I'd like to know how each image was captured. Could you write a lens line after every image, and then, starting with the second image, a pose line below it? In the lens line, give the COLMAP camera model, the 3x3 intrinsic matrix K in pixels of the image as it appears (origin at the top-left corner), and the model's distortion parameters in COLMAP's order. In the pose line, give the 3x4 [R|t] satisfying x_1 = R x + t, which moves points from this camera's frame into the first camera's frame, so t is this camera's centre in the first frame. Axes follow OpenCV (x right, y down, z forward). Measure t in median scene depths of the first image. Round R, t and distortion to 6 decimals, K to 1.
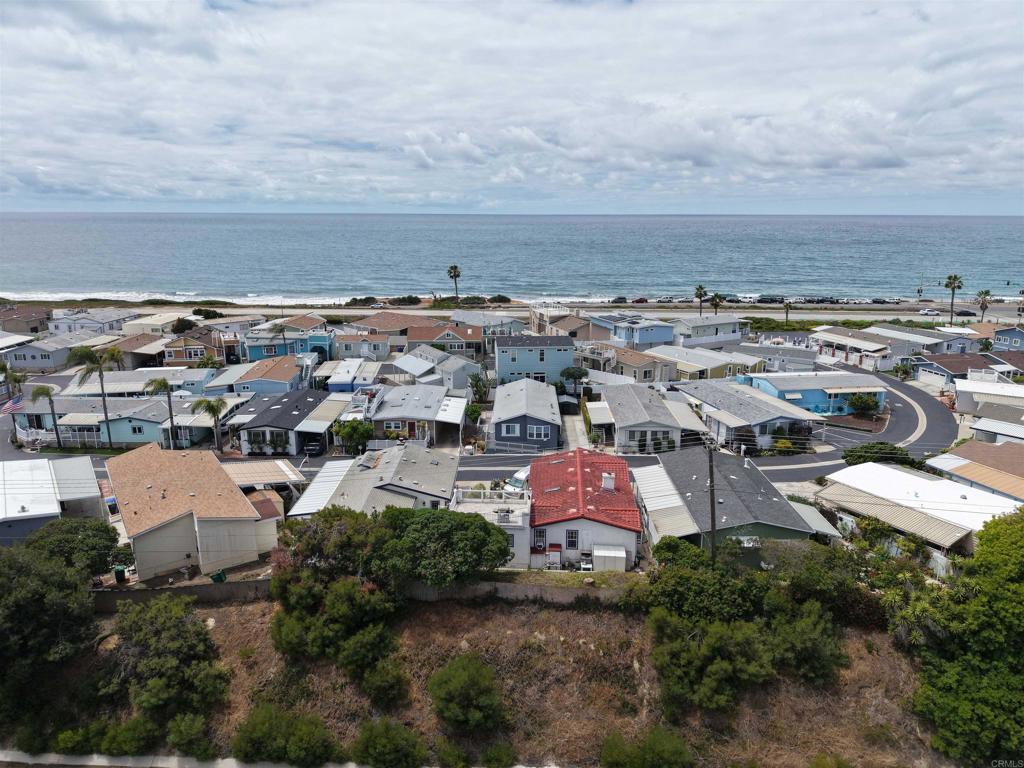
lens RADIAL K [[682.1, 0, 512.0], [0, 682.1, 384.0], [0, 0, 1]] dist [0.042114, -0.058983]
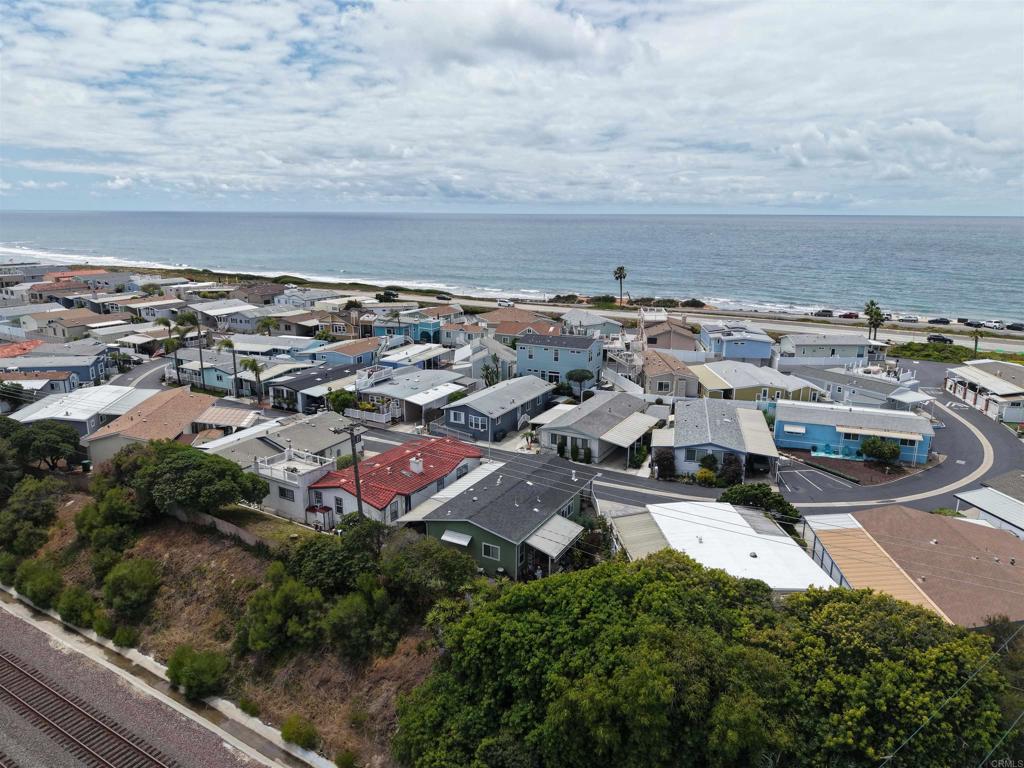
lens RADIAL K [[682.1, 0, 512.0], [0, 682.1, 384.0], [0, 0, 1]] dist [0.042114, -0.058983]
pose [[0.883632, 0.116734, -0.453395, 0.470326], [-0.117128, 0.992741, 0.027324, -0.020134], [0.453293, 0.028960, 0.890891, 0.067476]]
